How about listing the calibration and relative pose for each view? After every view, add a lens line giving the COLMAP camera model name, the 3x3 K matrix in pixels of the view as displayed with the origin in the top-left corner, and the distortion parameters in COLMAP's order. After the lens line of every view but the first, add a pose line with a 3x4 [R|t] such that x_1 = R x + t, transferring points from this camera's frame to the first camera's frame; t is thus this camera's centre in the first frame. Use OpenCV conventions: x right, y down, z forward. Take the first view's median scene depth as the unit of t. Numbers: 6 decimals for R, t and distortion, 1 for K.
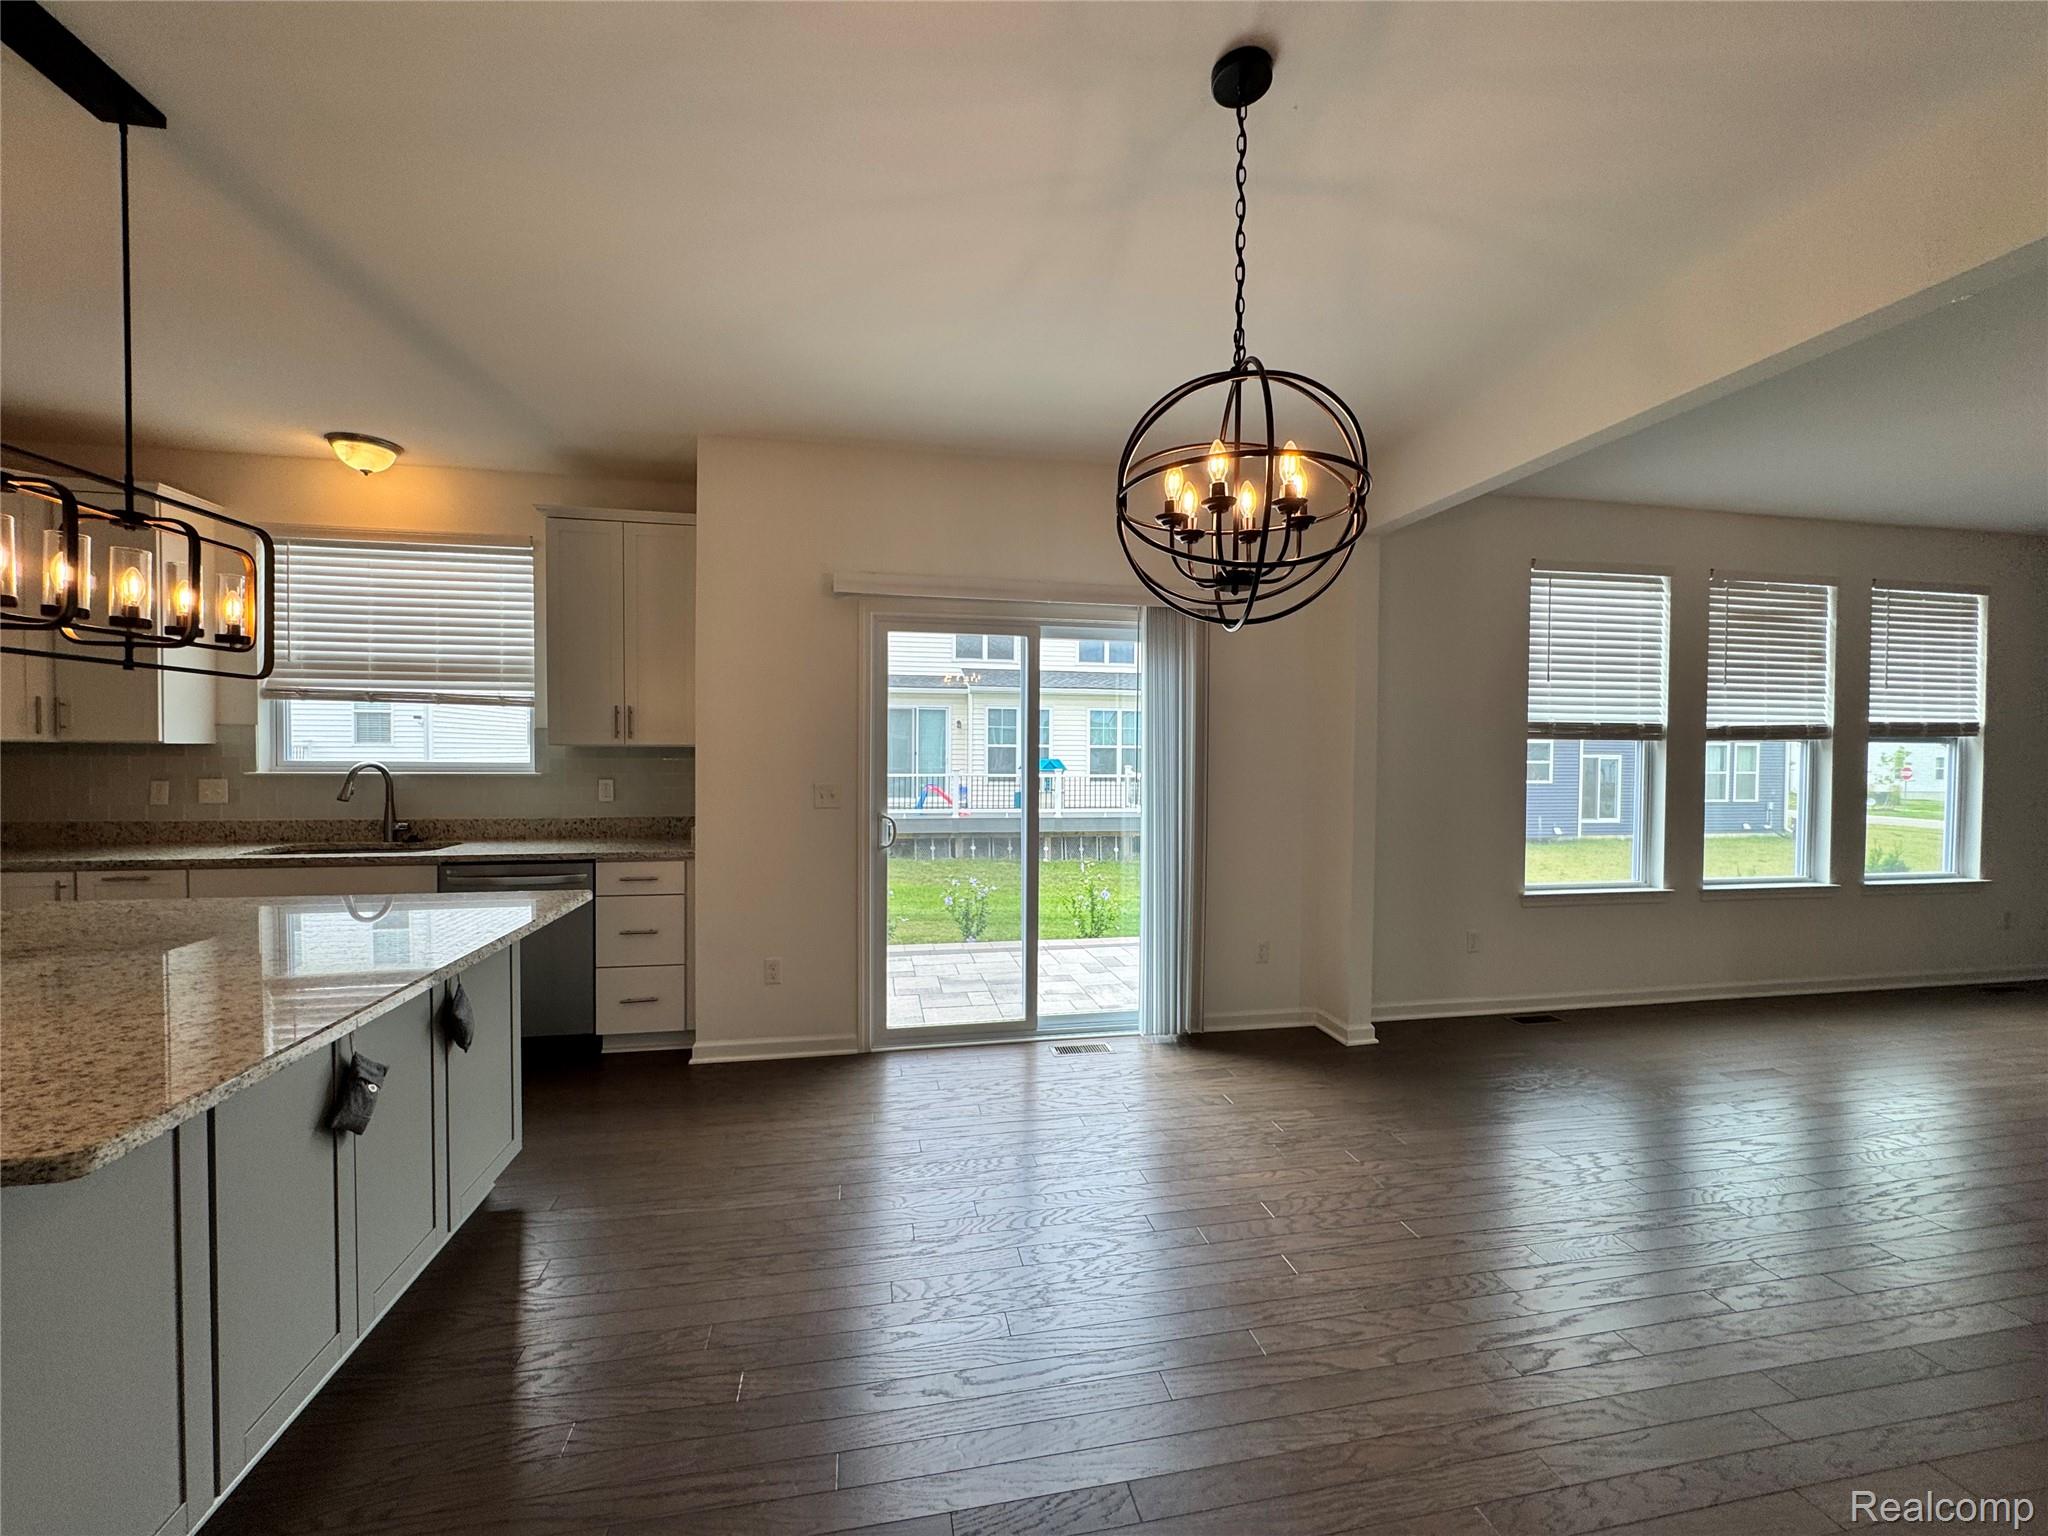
lens RADIAL K [[817.8, 0, 1025.3], [0, 817.8, 767.3], [0, 0, 1]] dist [-0.003442, 0.000441]
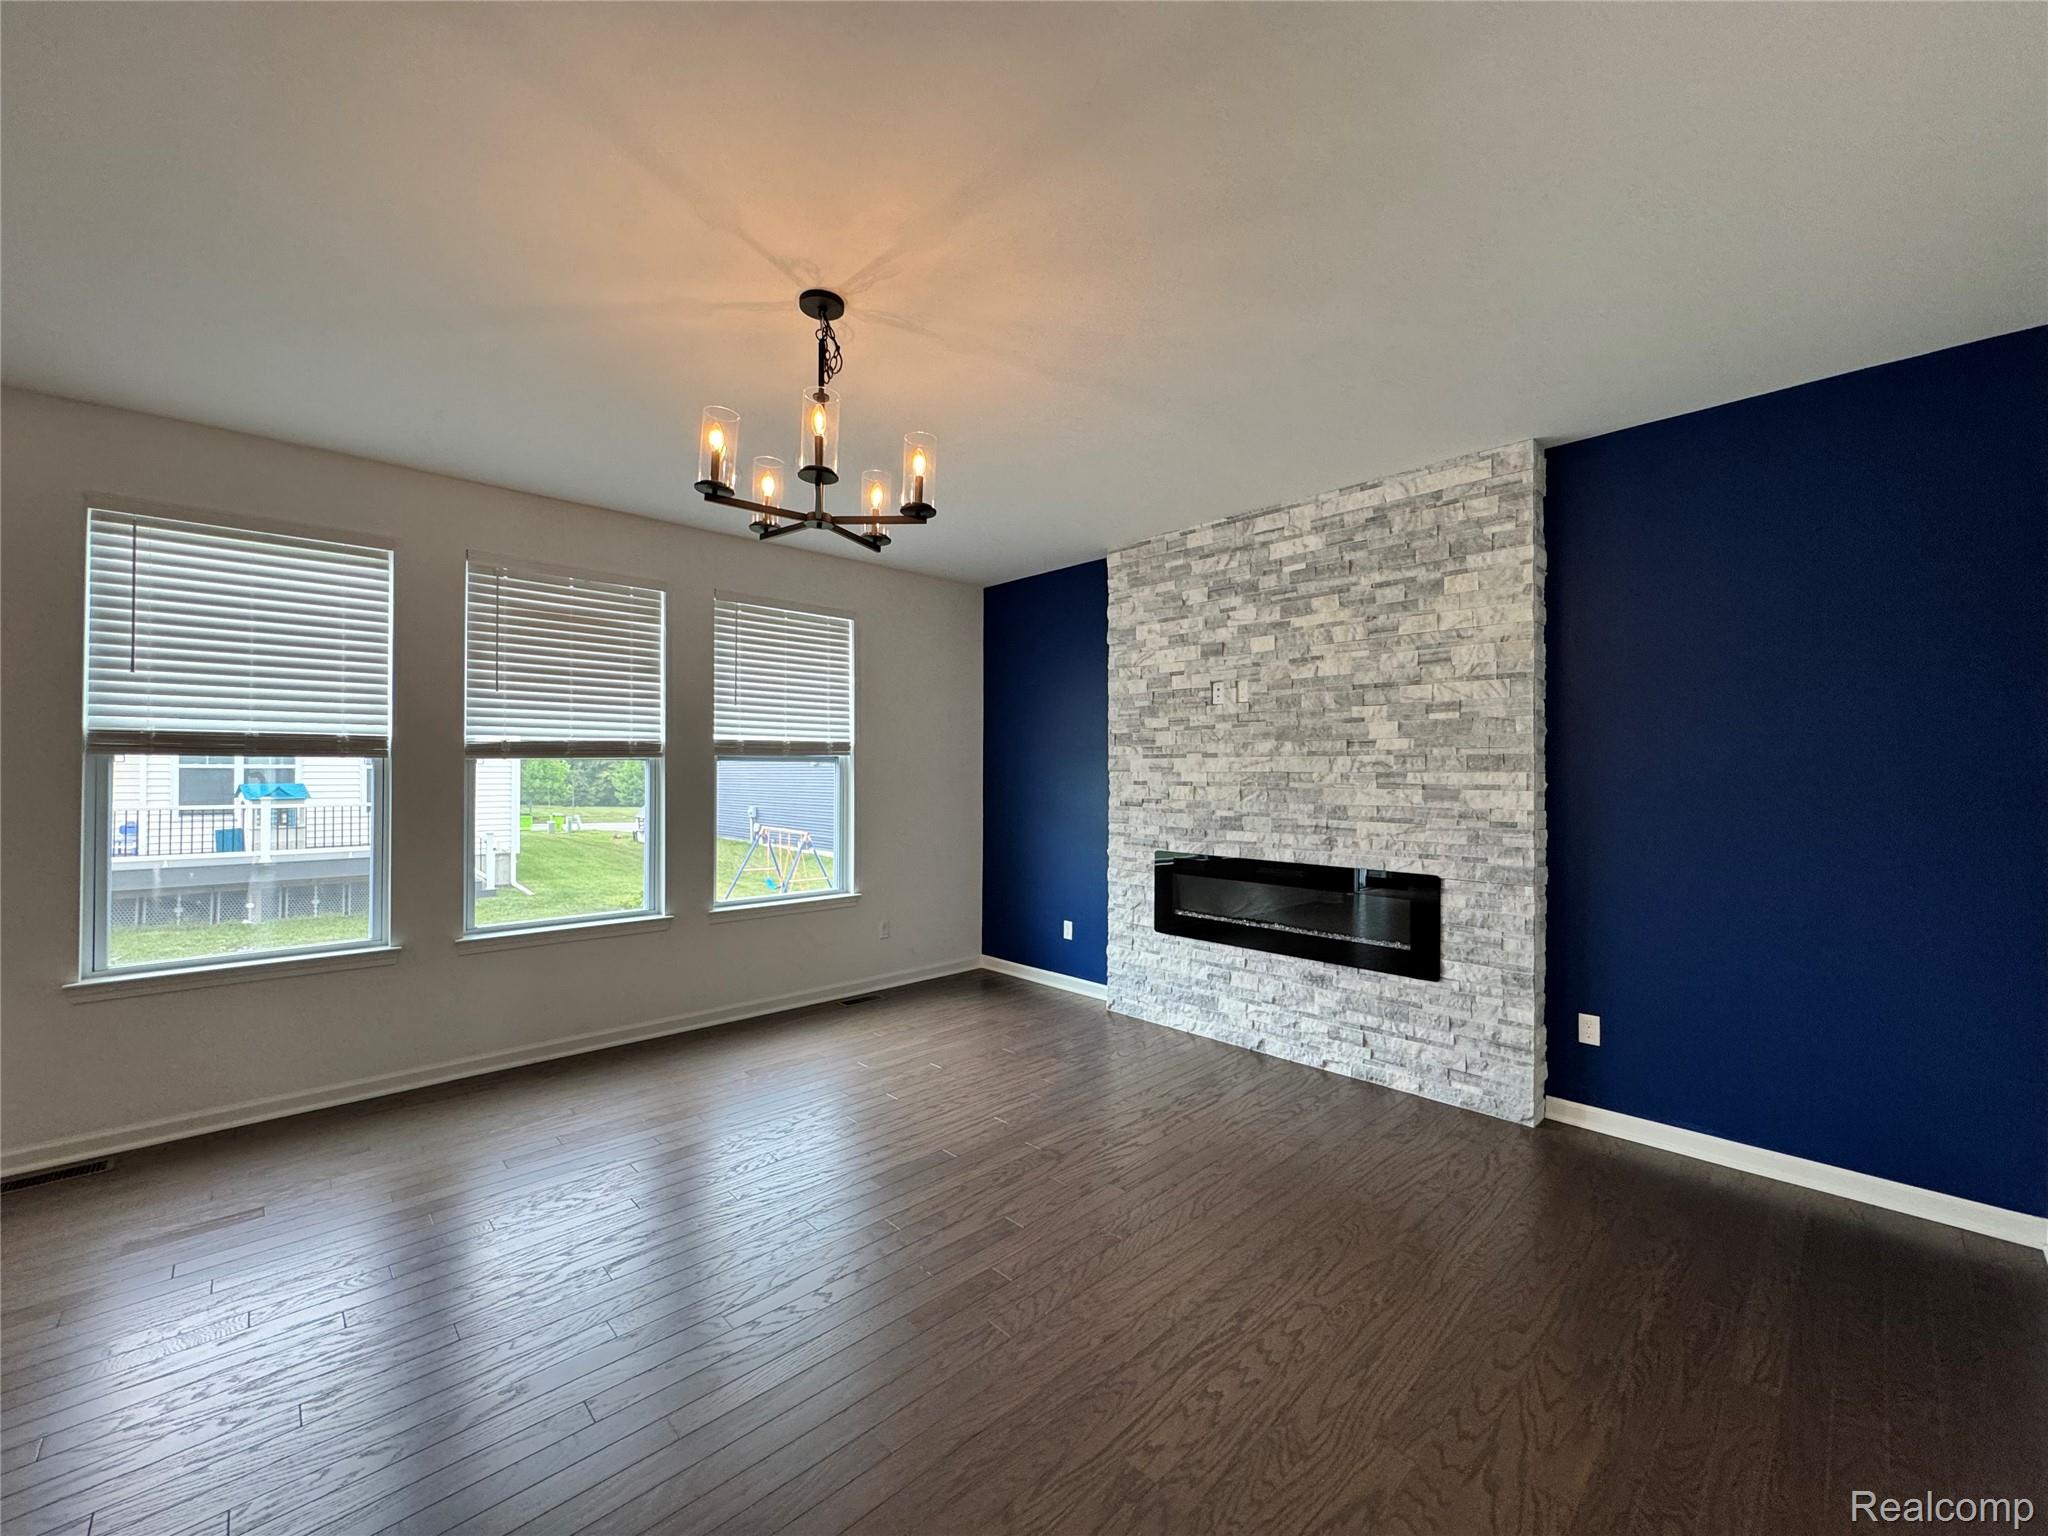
lens RADIAL K [[817.8, 0, 1025.3], [0, 817.8, 767.3], [0, 0, 1]] dist [-0.003442, 0.000441]
pose [[0.843166, -0.001681, 0.537651, 1.033174], [0.014949, 0.999682, -0.020317, 0.001697], [-0.537446, 0.025168, 0.842922, 0.009550]]
